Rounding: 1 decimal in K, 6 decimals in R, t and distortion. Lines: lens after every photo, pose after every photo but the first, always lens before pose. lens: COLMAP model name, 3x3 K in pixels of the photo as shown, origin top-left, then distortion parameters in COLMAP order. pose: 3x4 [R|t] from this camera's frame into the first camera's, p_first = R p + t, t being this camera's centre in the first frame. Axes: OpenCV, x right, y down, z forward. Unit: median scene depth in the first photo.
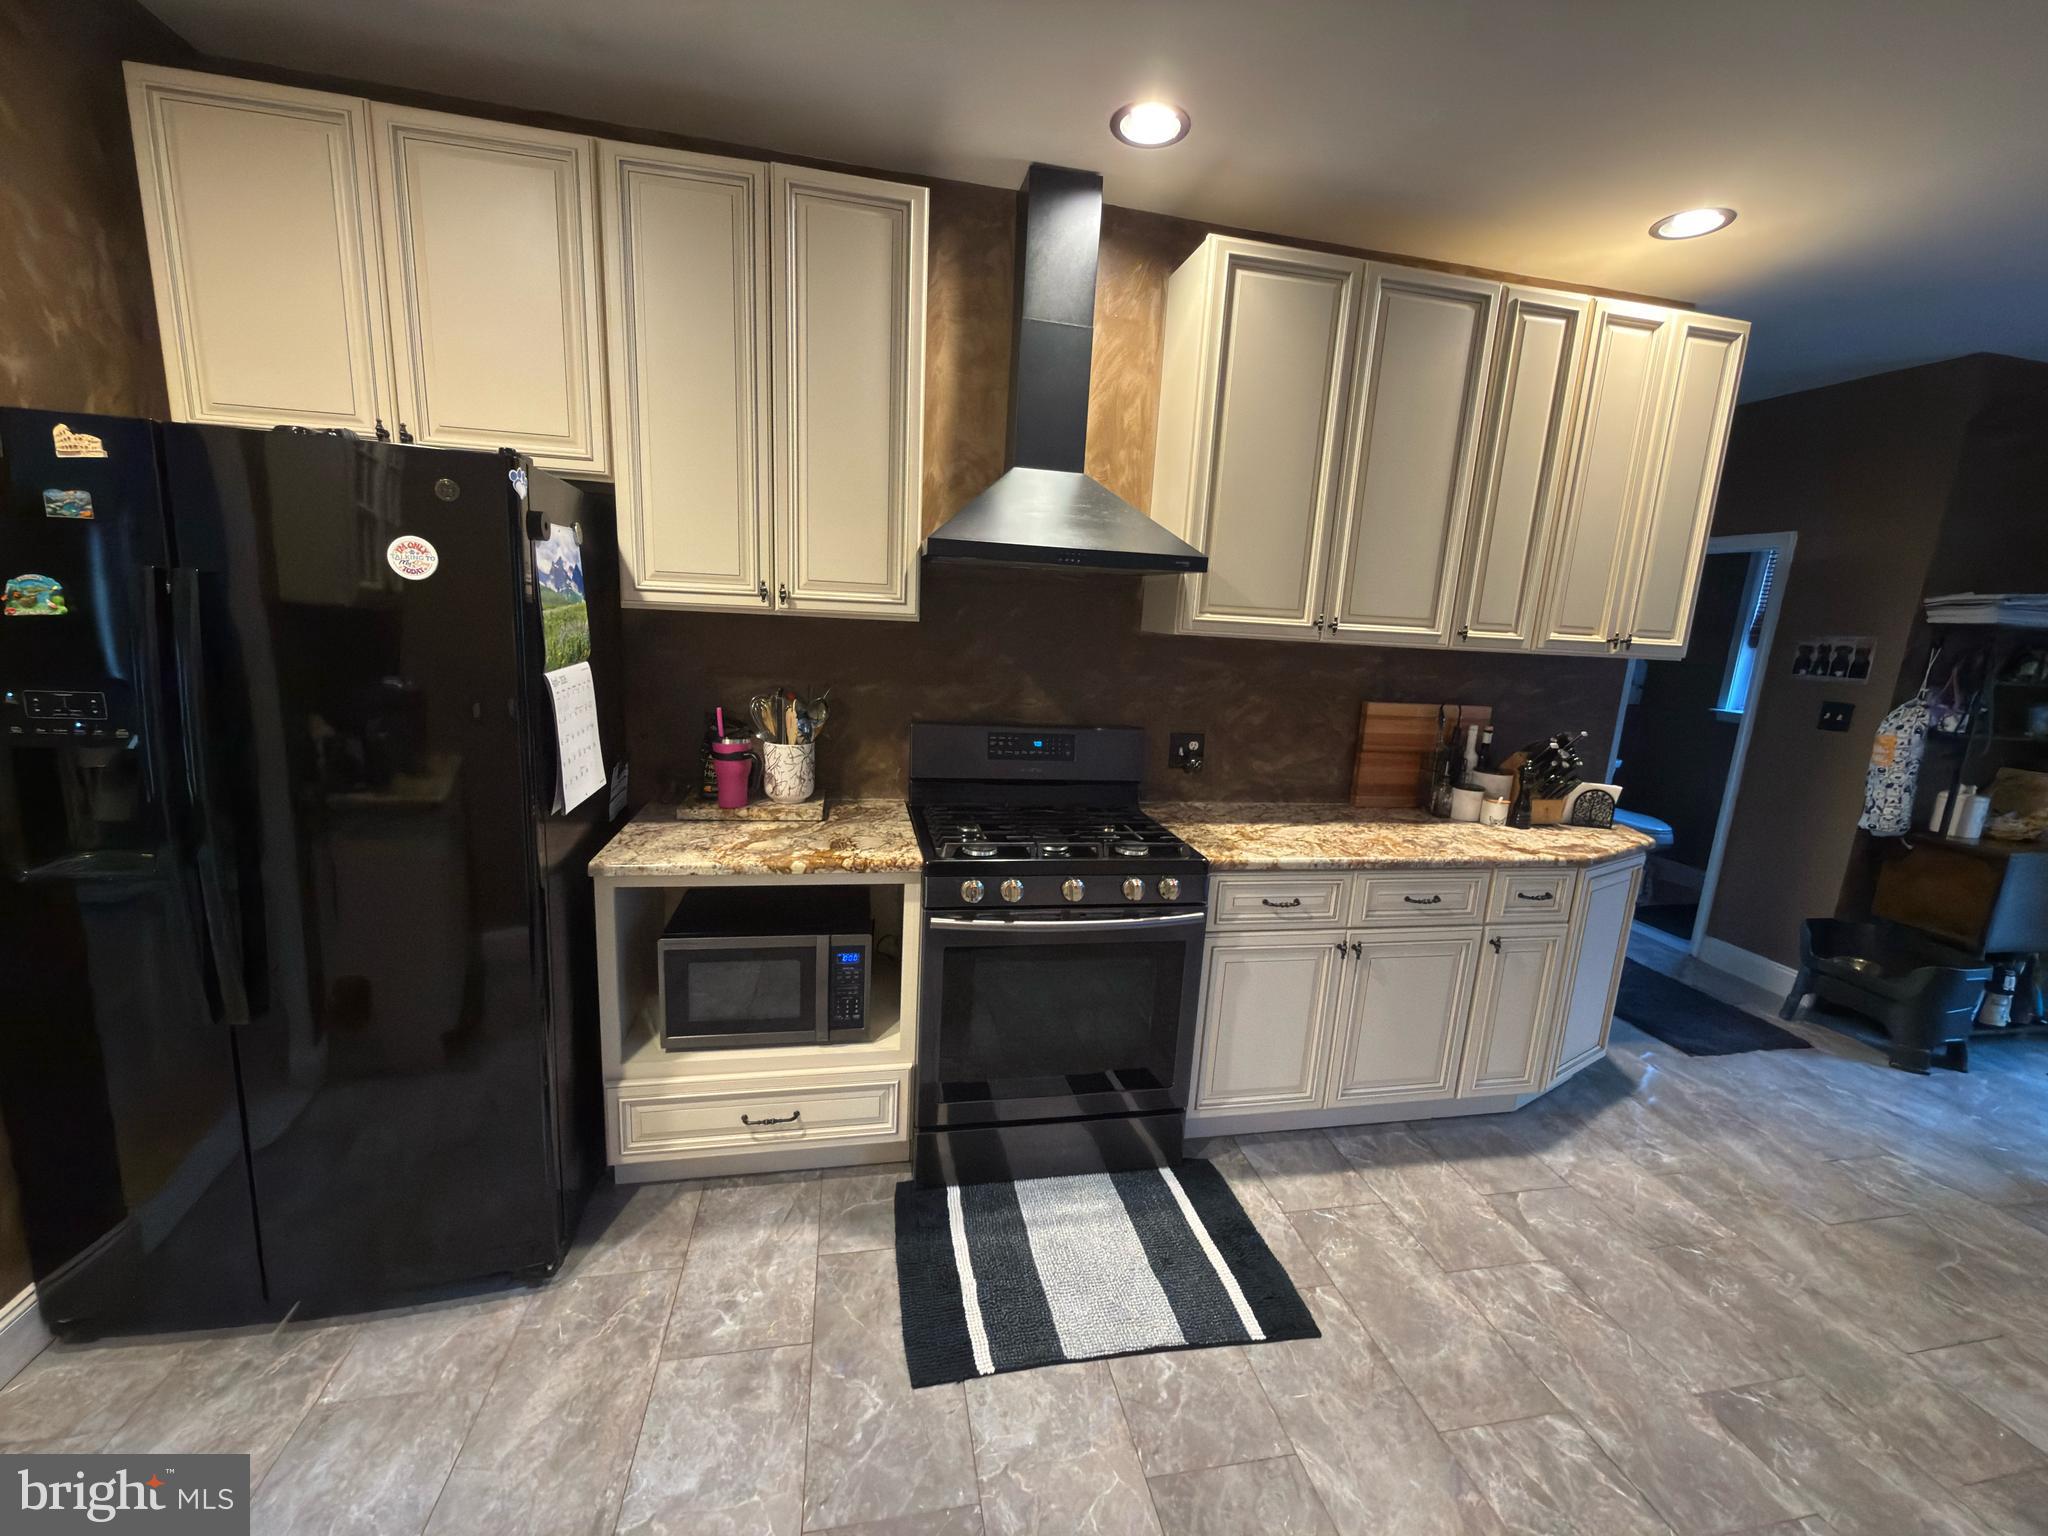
lens RADIAL K [[814.0, 0, 1025.5], [0, 814.0, 766.6], [0, 0, 1]] dist [-0.000920, 0.000183]
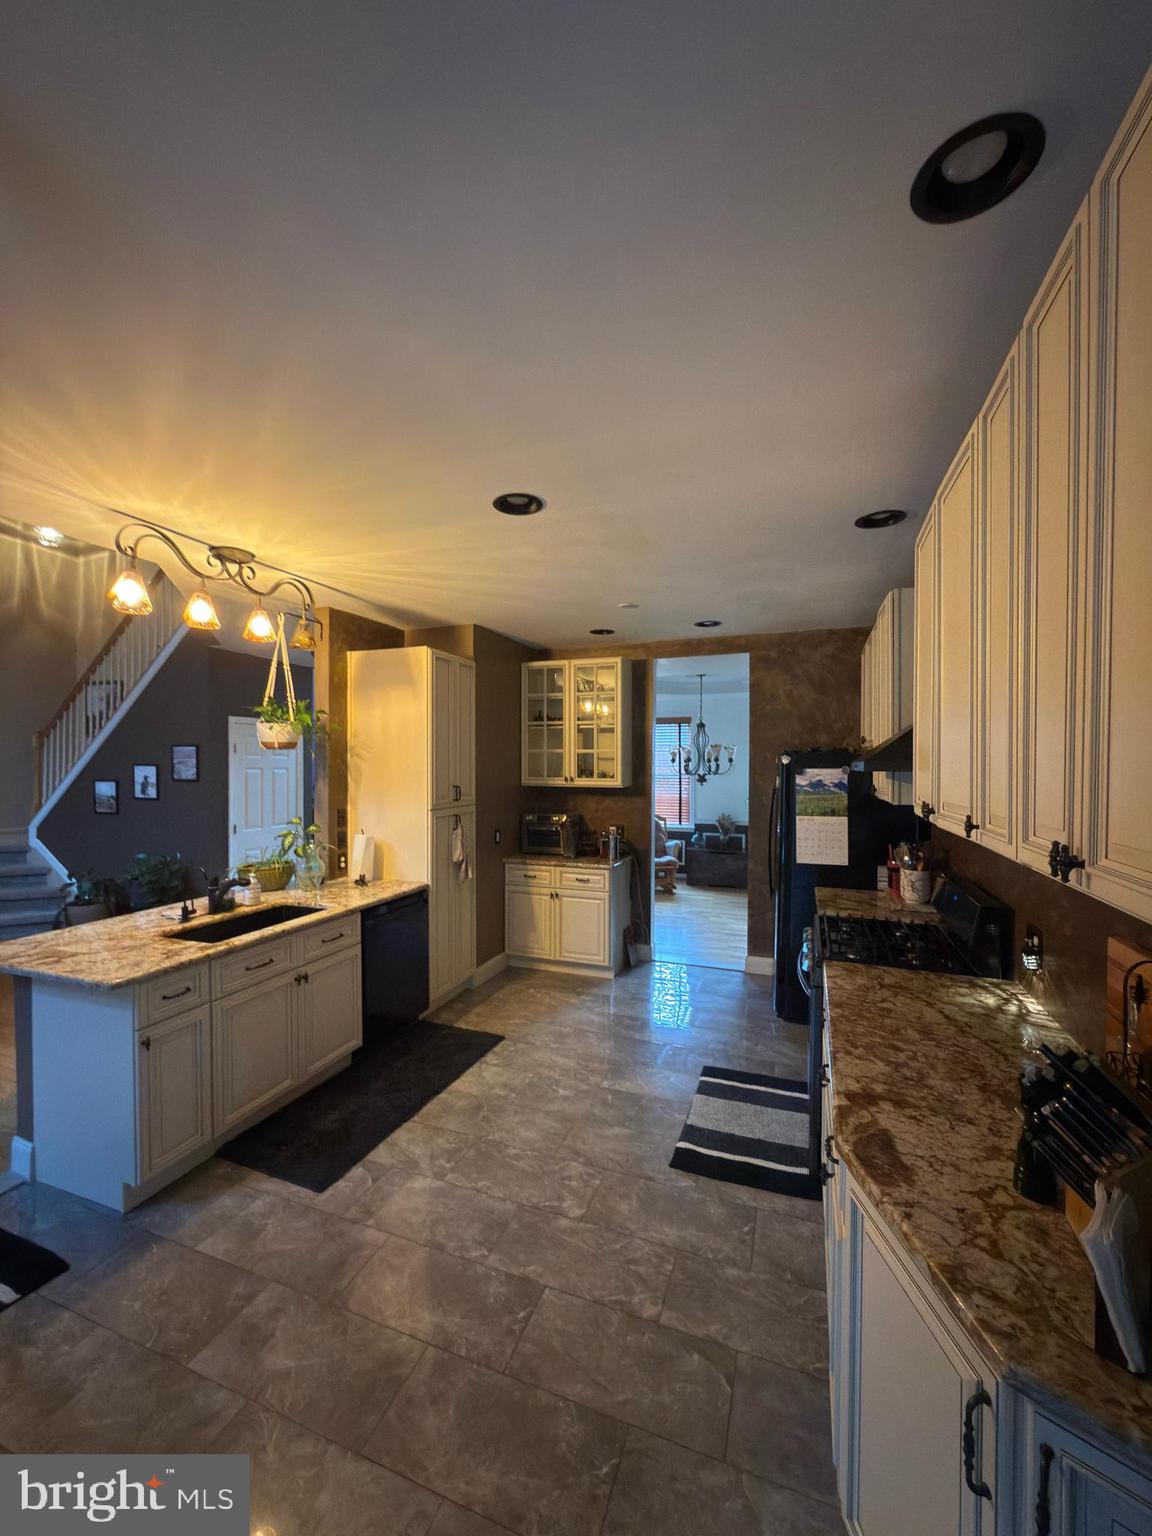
lens RADIAL K [[610.5, 0, 574.8], [0, 610.5, 769.9], [0, 0, 1]] dist [-0.000920, 0.000183]
pose [[-0.531291, -0.048000, -0.845829, 1.479540], [-0.195030, 0.978508, 0.066975, -0.220796], [0.824435, 0.200545, -0.529233, 1.190623]]
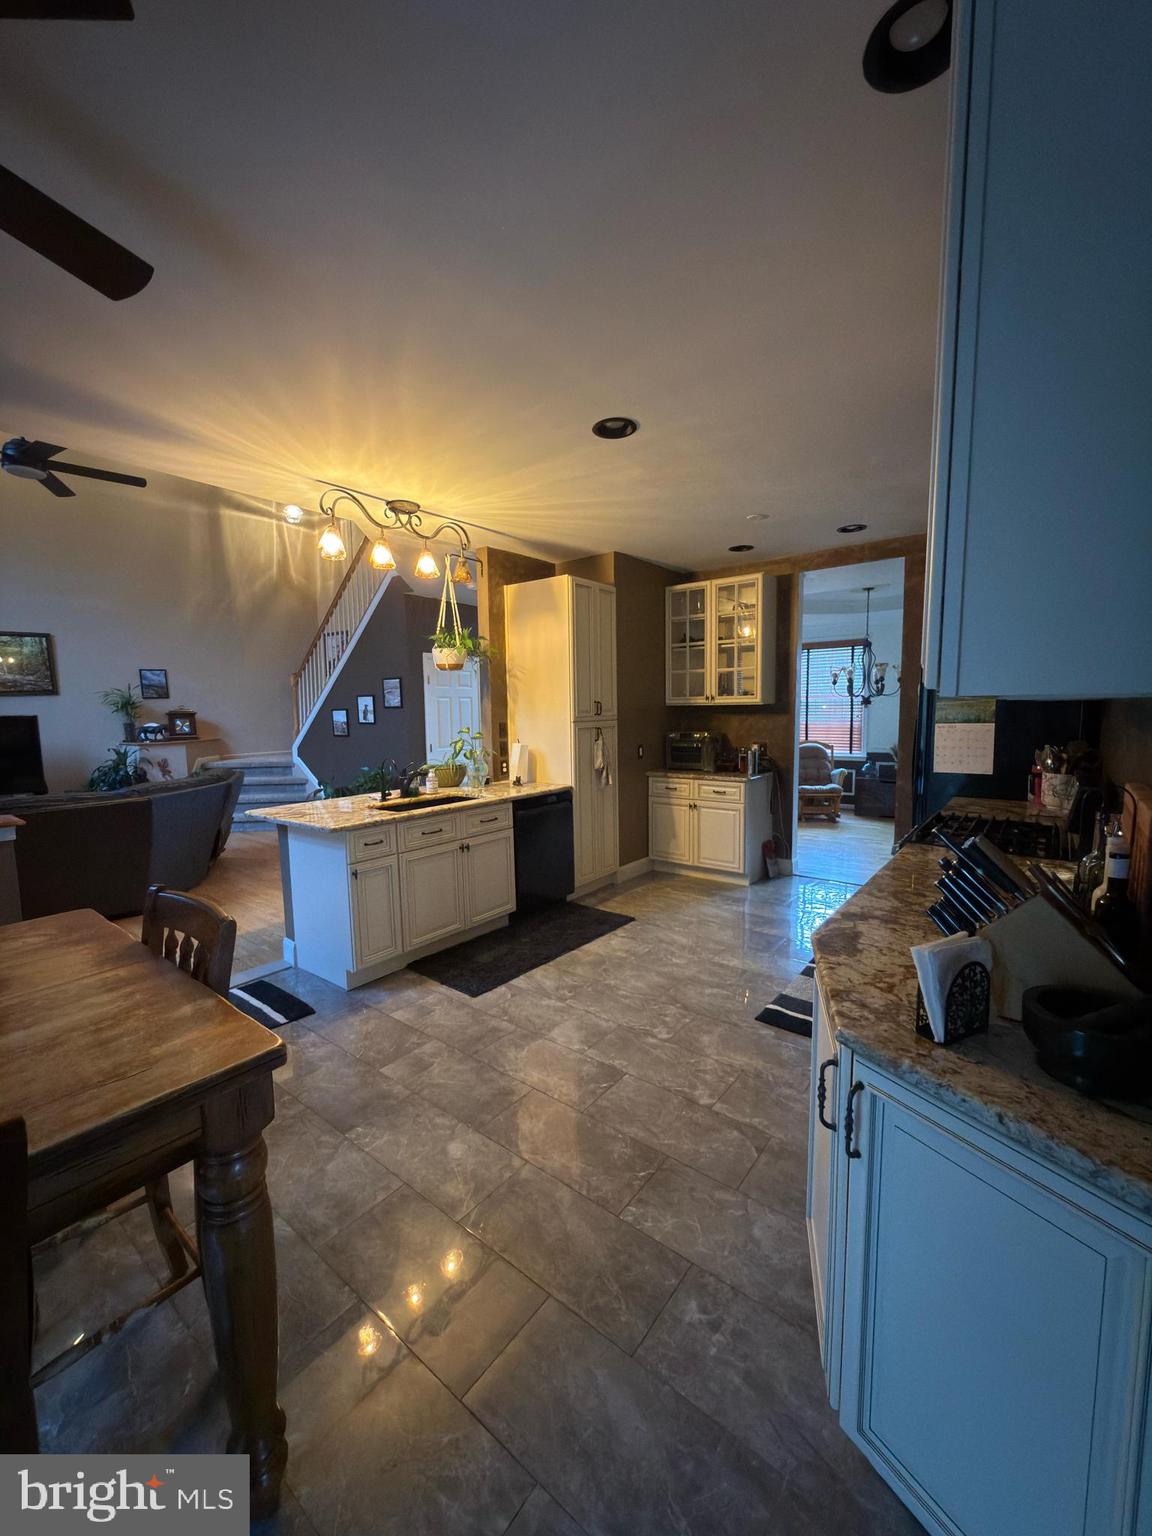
lens RADIAL K [[610.5, 0, 575.3], [0, 610.5, 769.9], [0, 0, 1]] dist [-0.000920, 0.000183]
pose [[-0.761634, 0.020641, -0.647679, 1.502369], [-0.152015, 0.965911, 0.209543, -0.173615], [0.629925, 0.258052, -0.732532, 1.469519]]
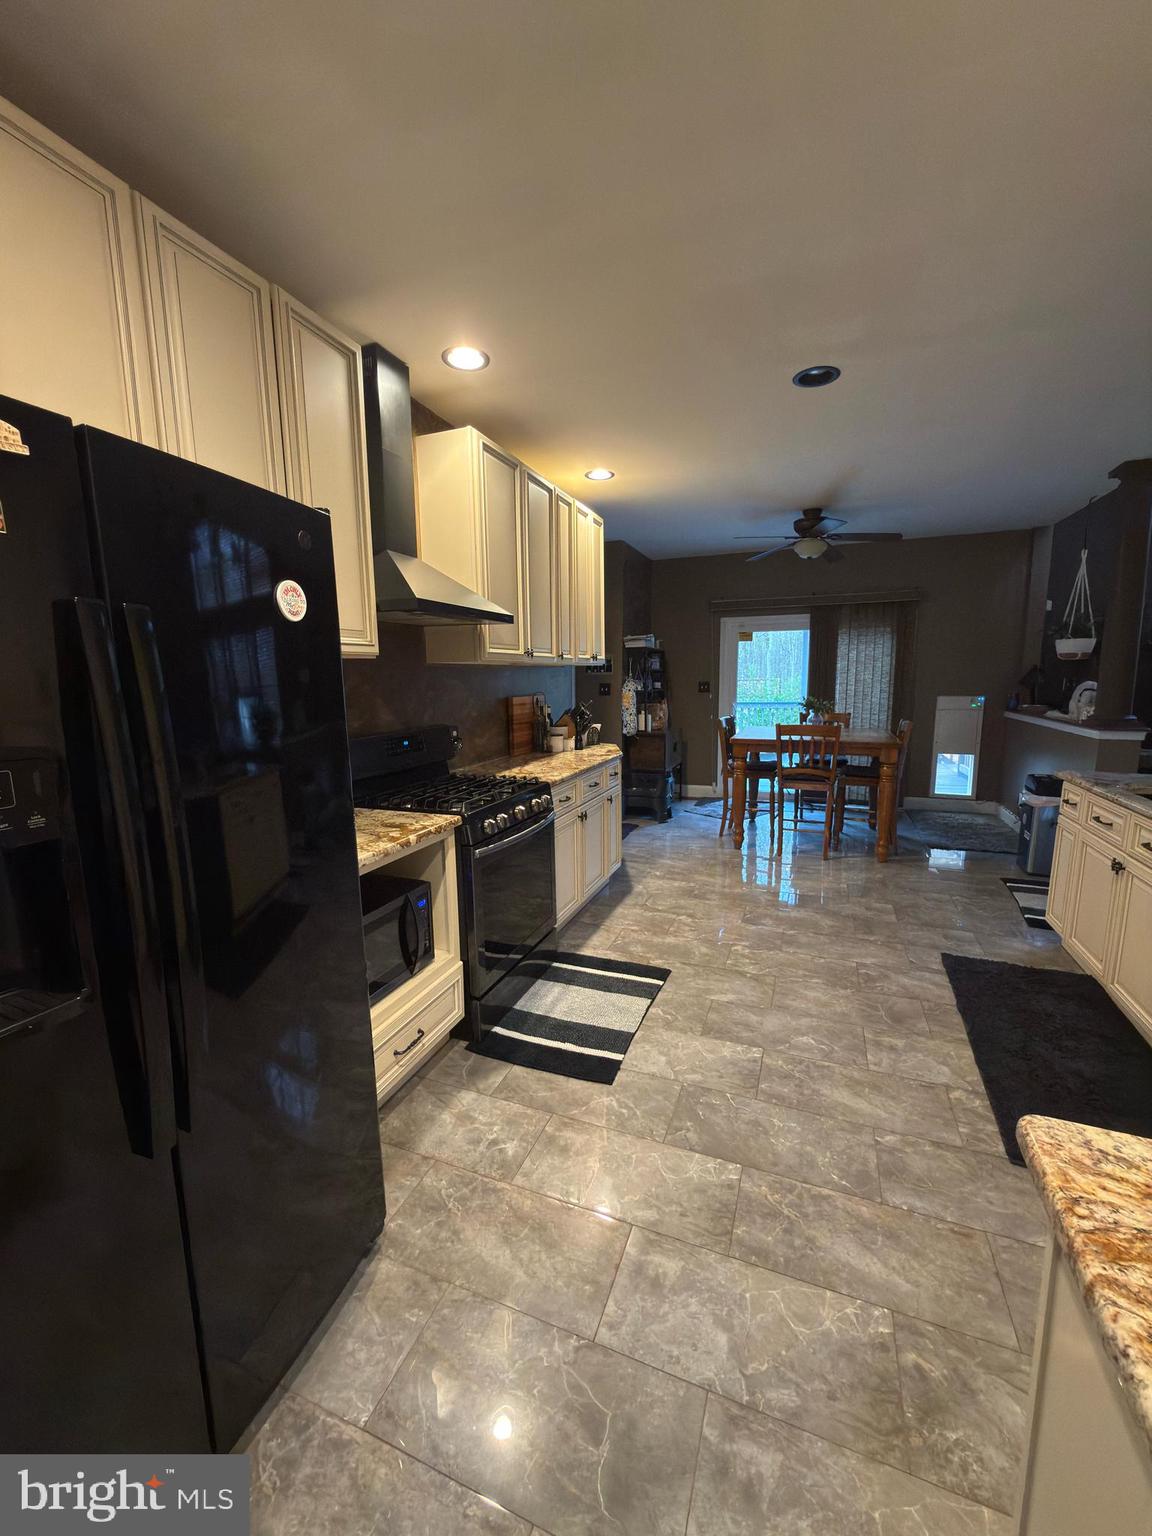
lens RADIAL K [[610.5, 0, 570.7], [0, 610.5, 768.1], [0, 0, 1]] dist [-0.000920, 0.000183]
pose [[0.548607, -0.186726, 0.814963, -0.873325], [0.201313, 0.975565, 0.088006, -0.026093], [-0.811482, 0.115782, 0.572792, 0.186053]]
